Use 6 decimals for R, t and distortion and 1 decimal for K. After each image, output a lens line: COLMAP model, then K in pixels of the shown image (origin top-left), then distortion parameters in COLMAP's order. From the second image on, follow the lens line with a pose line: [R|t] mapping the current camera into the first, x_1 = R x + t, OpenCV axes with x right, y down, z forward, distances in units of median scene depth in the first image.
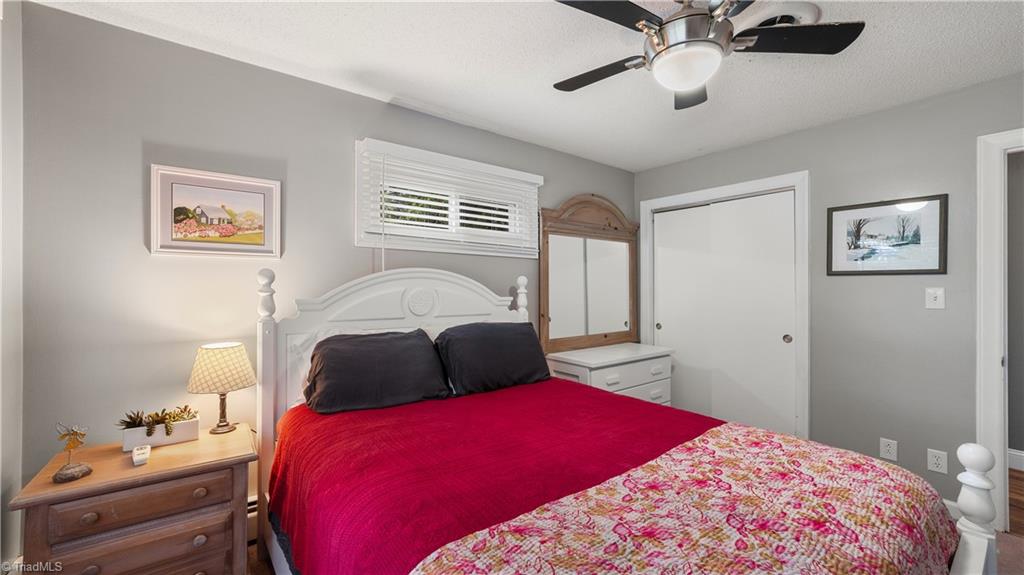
lens RADIAL K [[410.0, 0, 514.1], [0, 410.0, 283.8], [0, 0, 1]] dist [-0.002730, 0.000215]
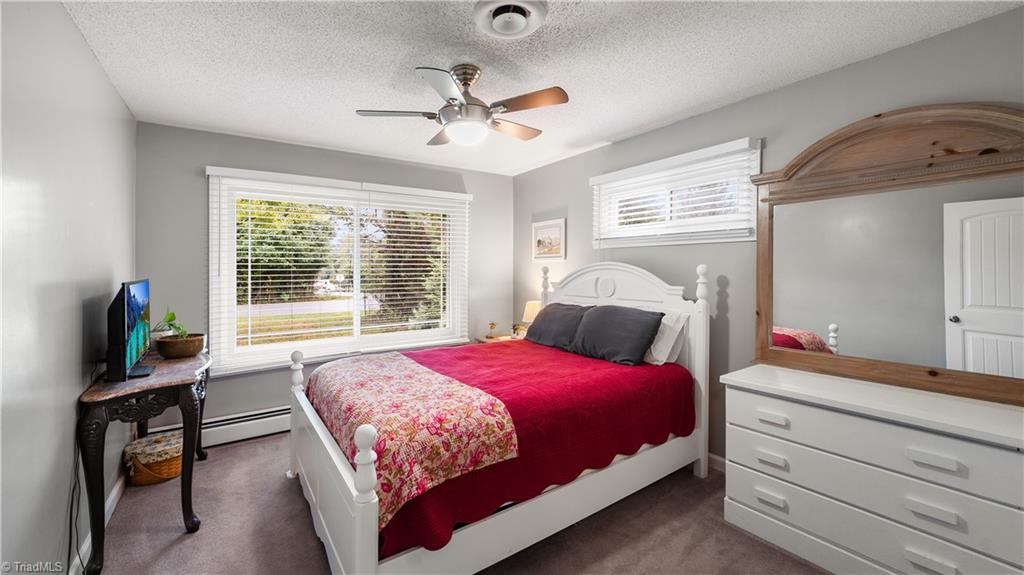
lens RADIAL K [[414.0, 0, 513.9], [0, 414.0, 279.5], [0, 0, 1]] dist [-0.002697, -0.000099]
pose [[-0.051204, 0.020855, -0.998470, 1.398715], [0.015310, 0.999681, 0.020095, -0.015165], [0.998571, -0.014257, -0.051507, 0.925412]]
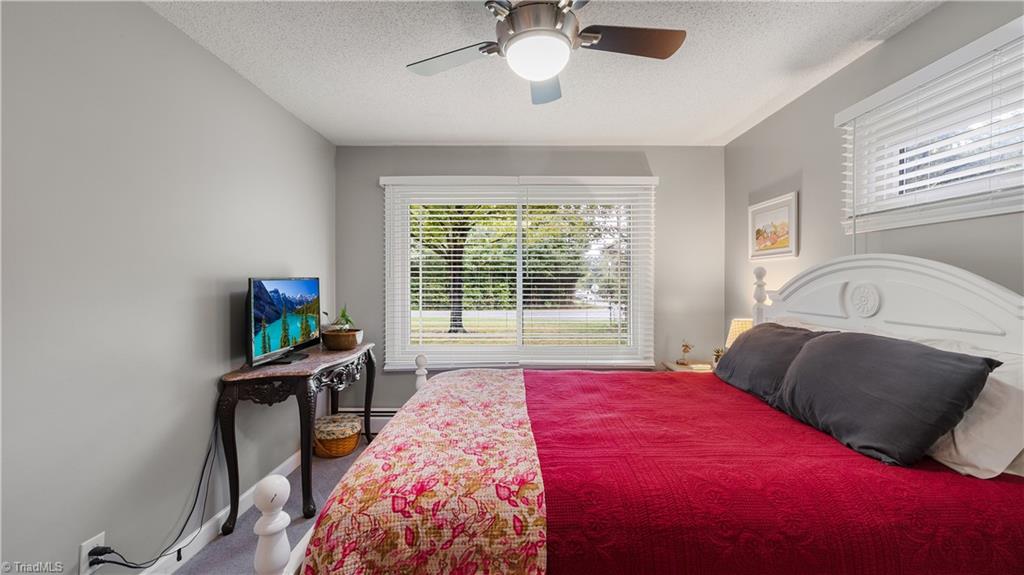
lens RADIAL K [[410.0, 0, 514.1], [0, 410.0, 283.8], [0, 0, 1]] dist [-0.002730, 0.000215]
pose [[-0.614739, 0.000170, -0.788731, 0.914701], [0.004236, 0.999986, -0.003087, 0.018648], [0.788719, -0.005239, -0.614731, 1.158429]]
